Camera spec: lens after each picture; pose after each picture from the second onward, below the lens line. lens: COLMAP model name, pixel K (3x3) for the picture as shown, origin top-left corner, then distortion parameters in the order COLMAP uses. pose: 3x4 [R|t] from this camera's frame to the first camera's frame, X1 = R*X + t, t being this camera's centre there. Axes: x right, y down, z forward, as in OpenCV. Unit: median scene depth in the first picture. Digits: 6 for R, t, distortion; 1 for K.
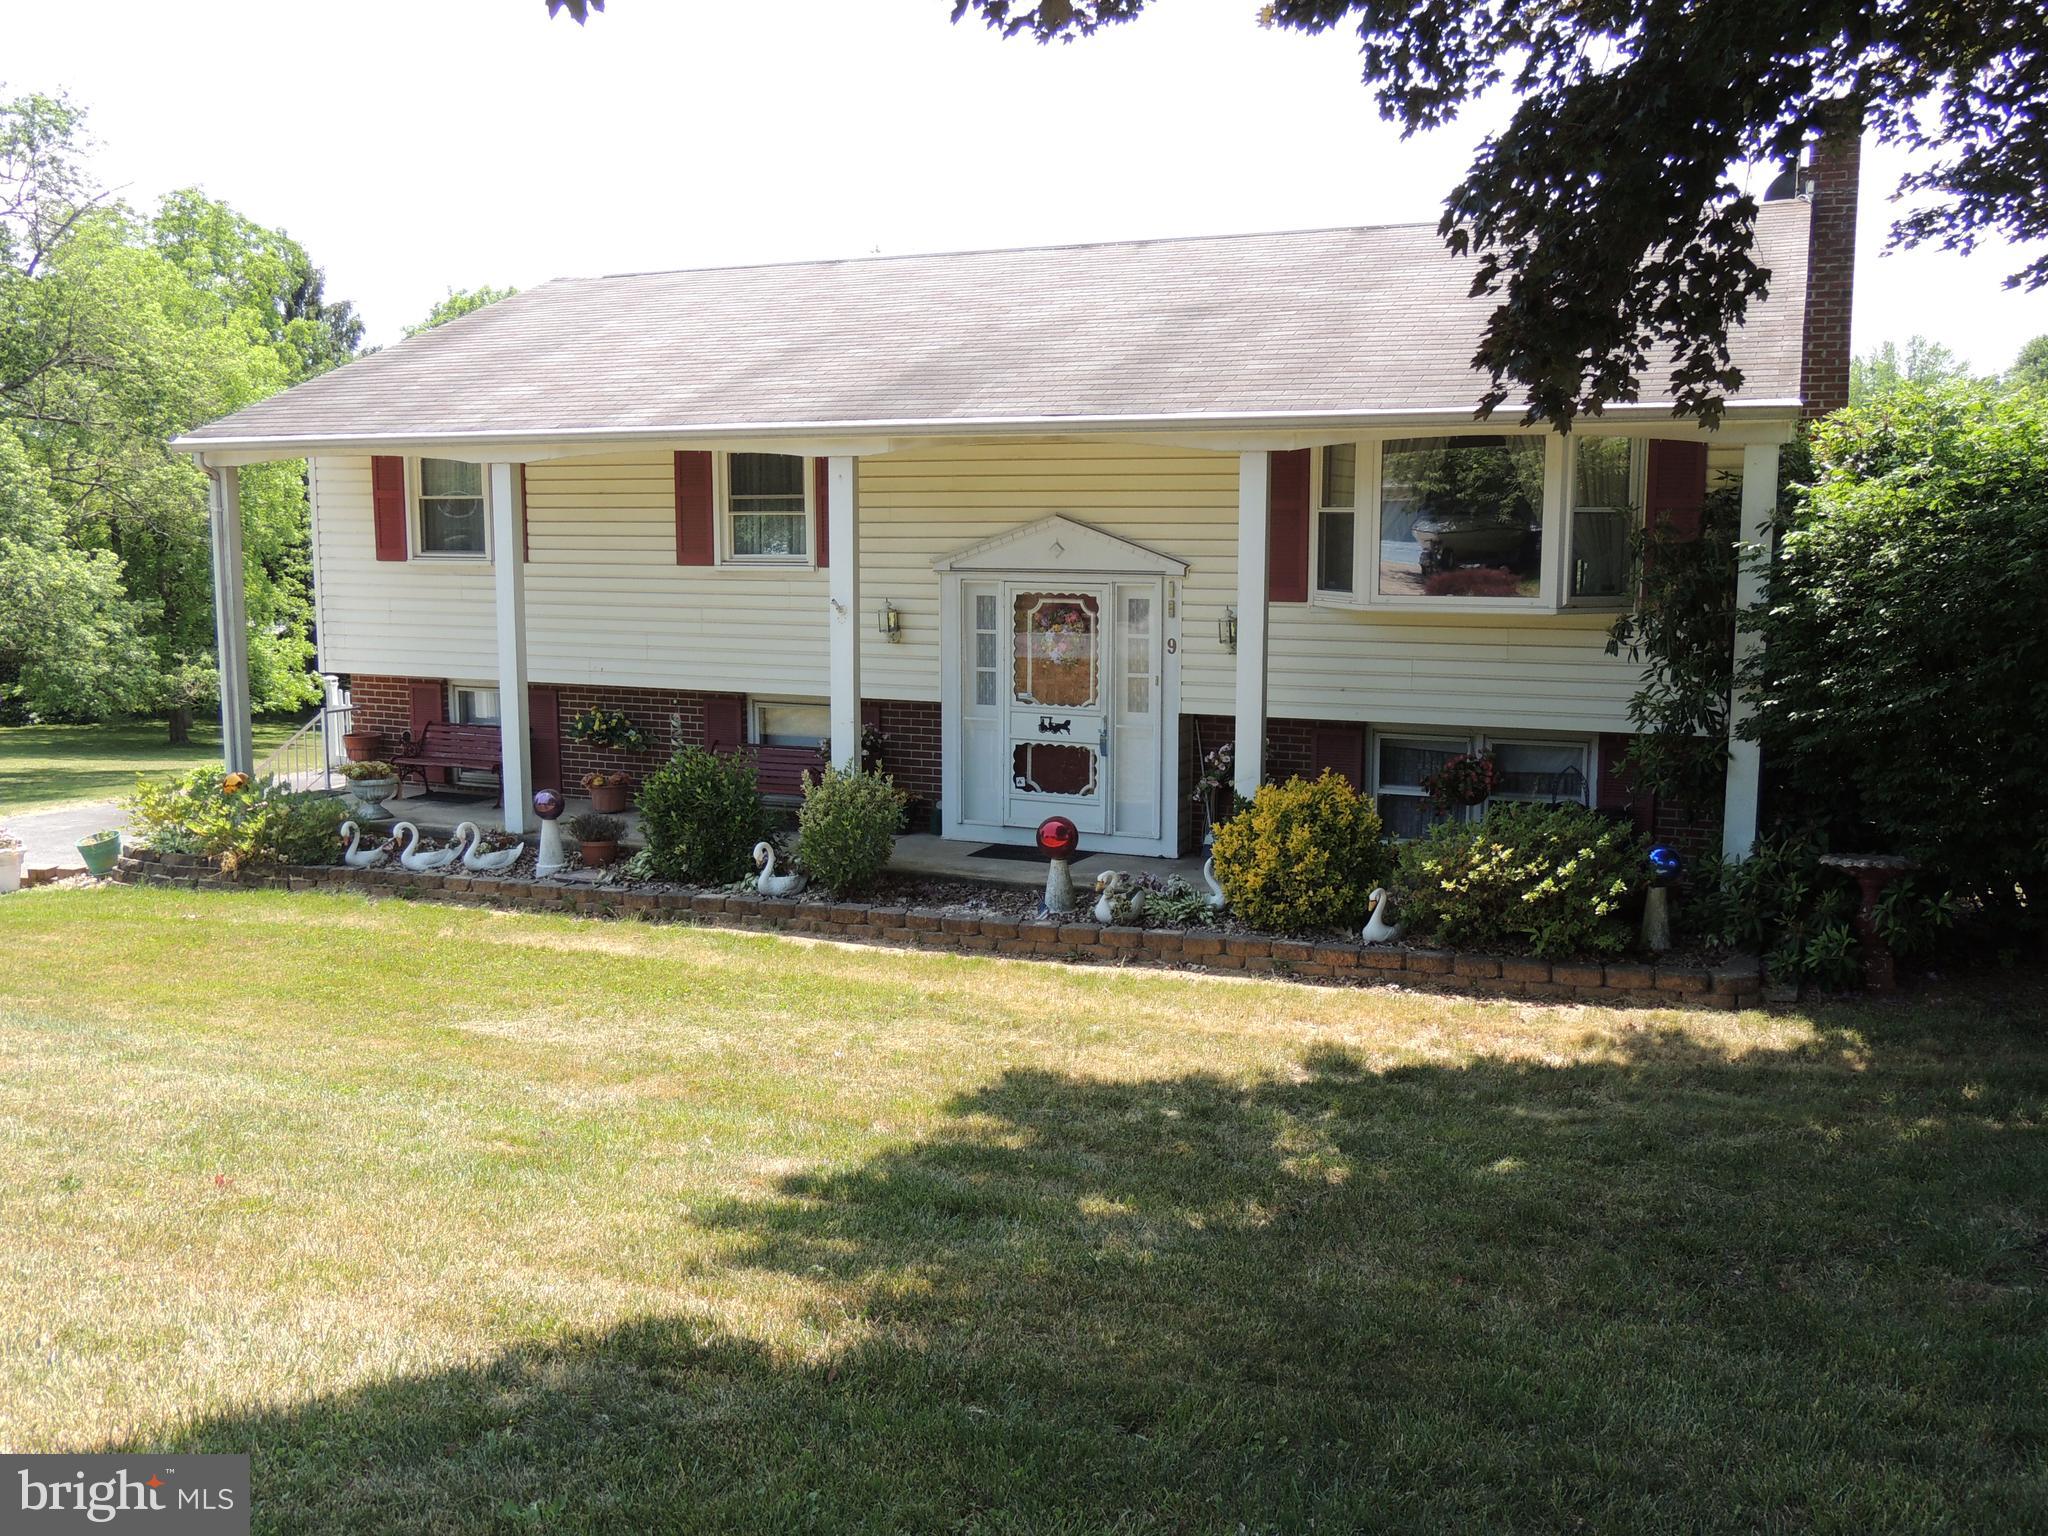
lens RADIAL K [[1763.6, 0, 1024.0], [0, 1763.6, 768.0], [0, 0, 1]] dist [-0.046934, -0.000776]
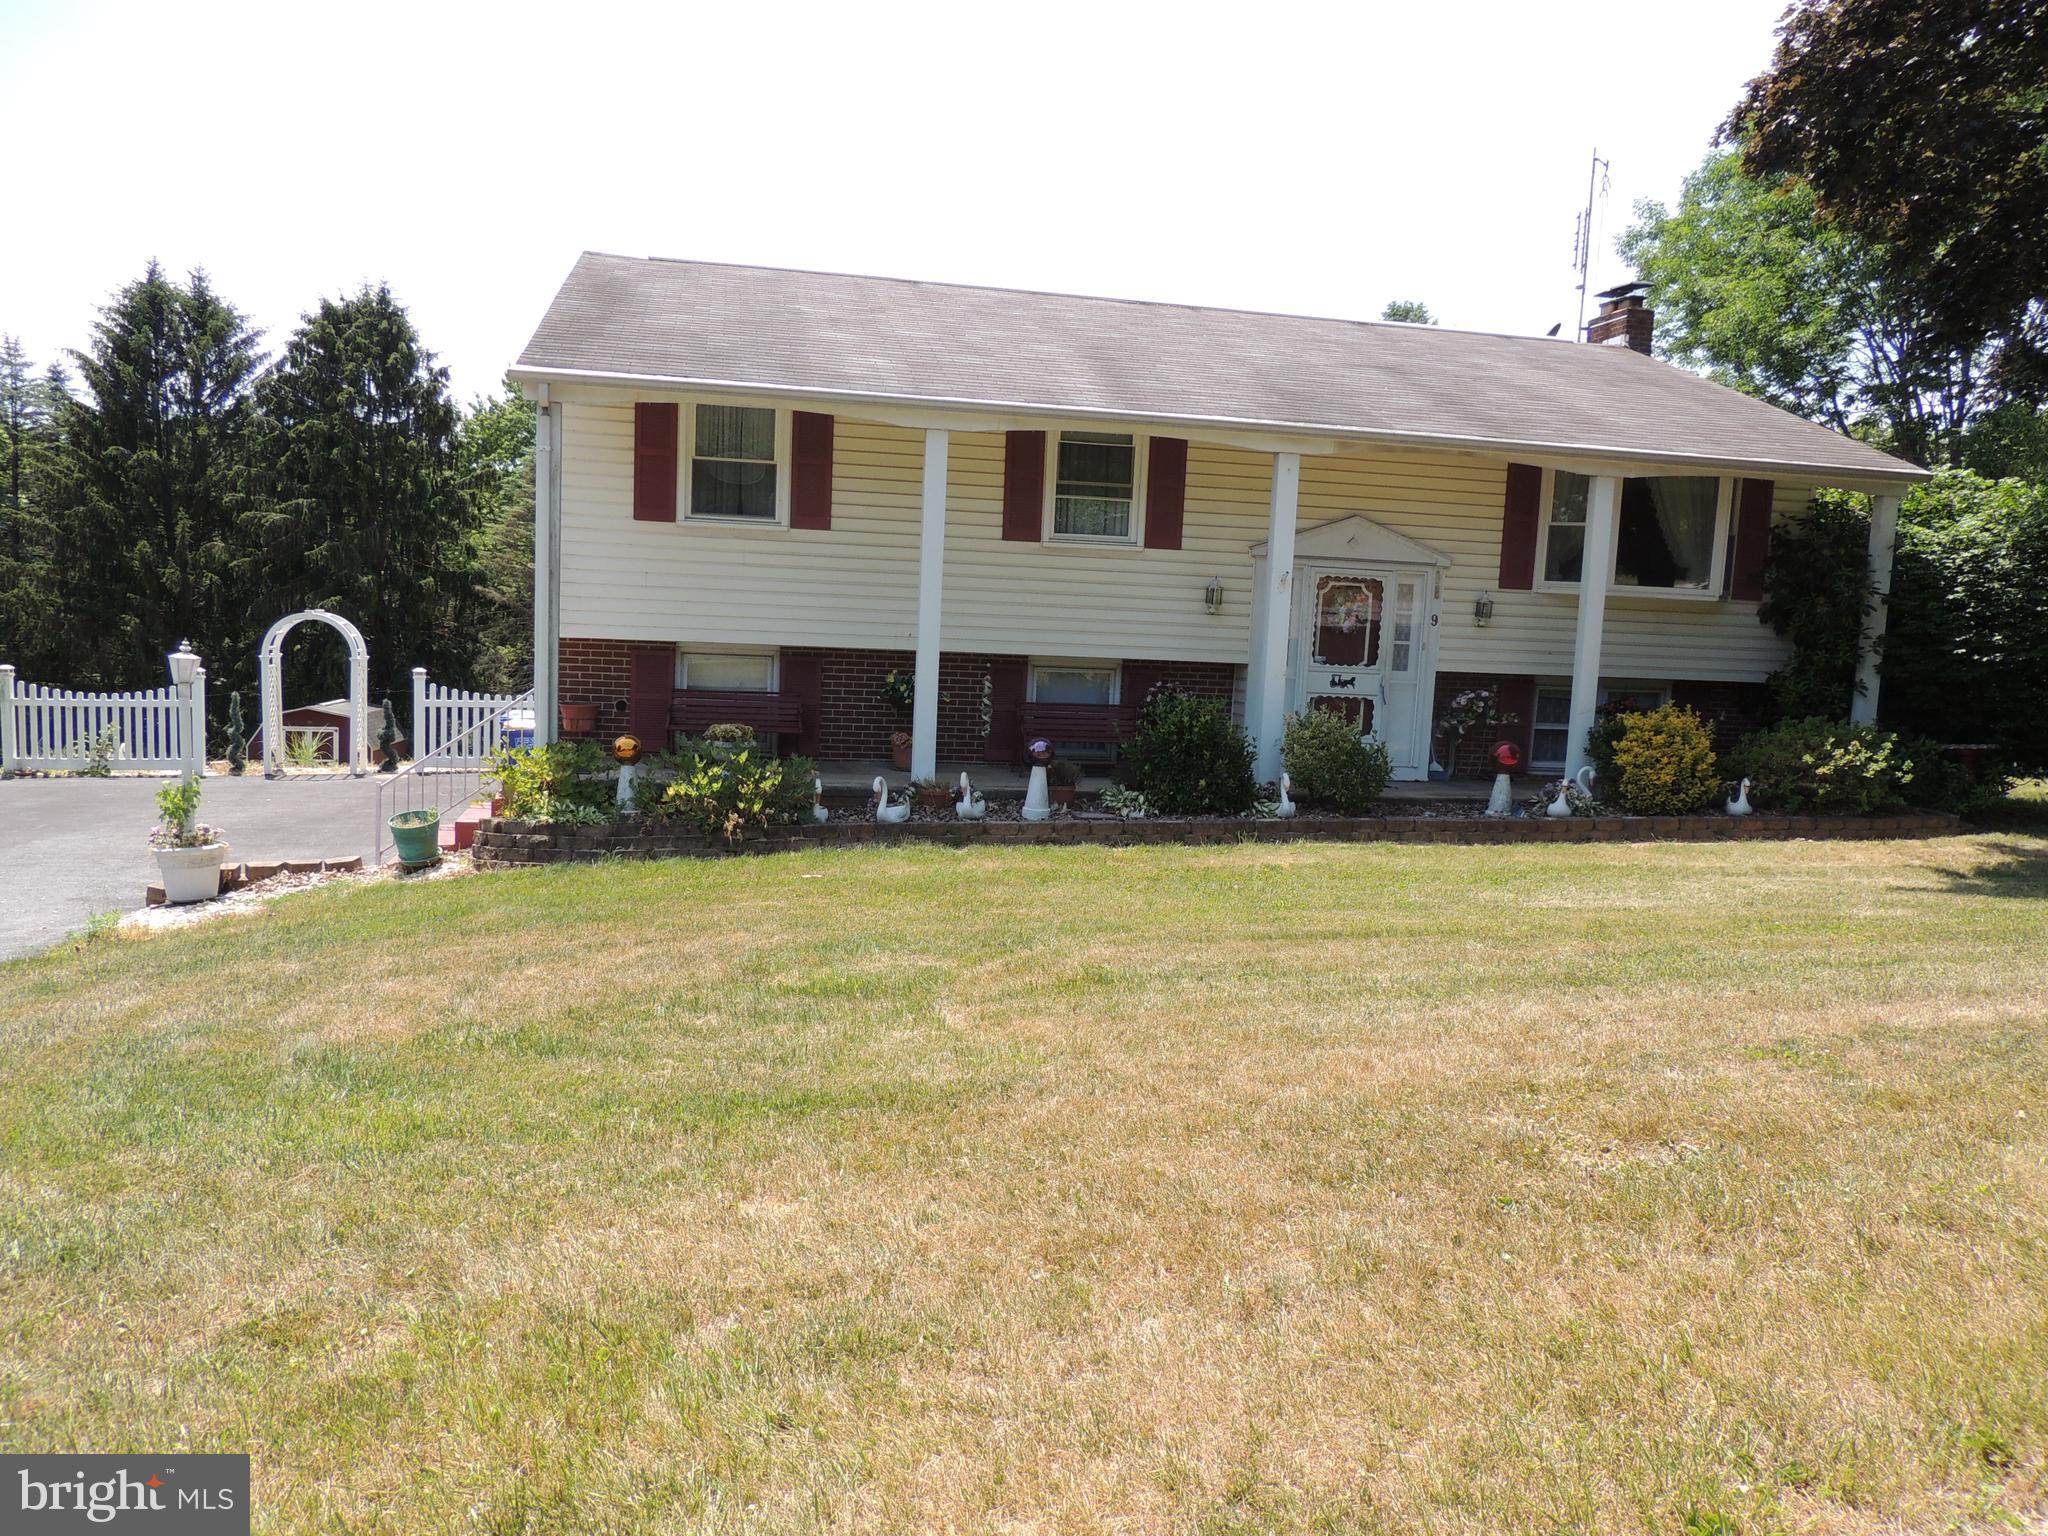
lens RADIAL K [[1431.8, 0, 1024.0], [0, 1431.8, 768.0], [0, 0, 1]] dist [-0.029254, 0.002614]
pose [[0.821286, -0.031156, 0.569666, -0.737665], [0.036715, 0.999324, 0.001724, 0.027151], [-0.569334, 0.019499, 0.821875, 0.277258]]
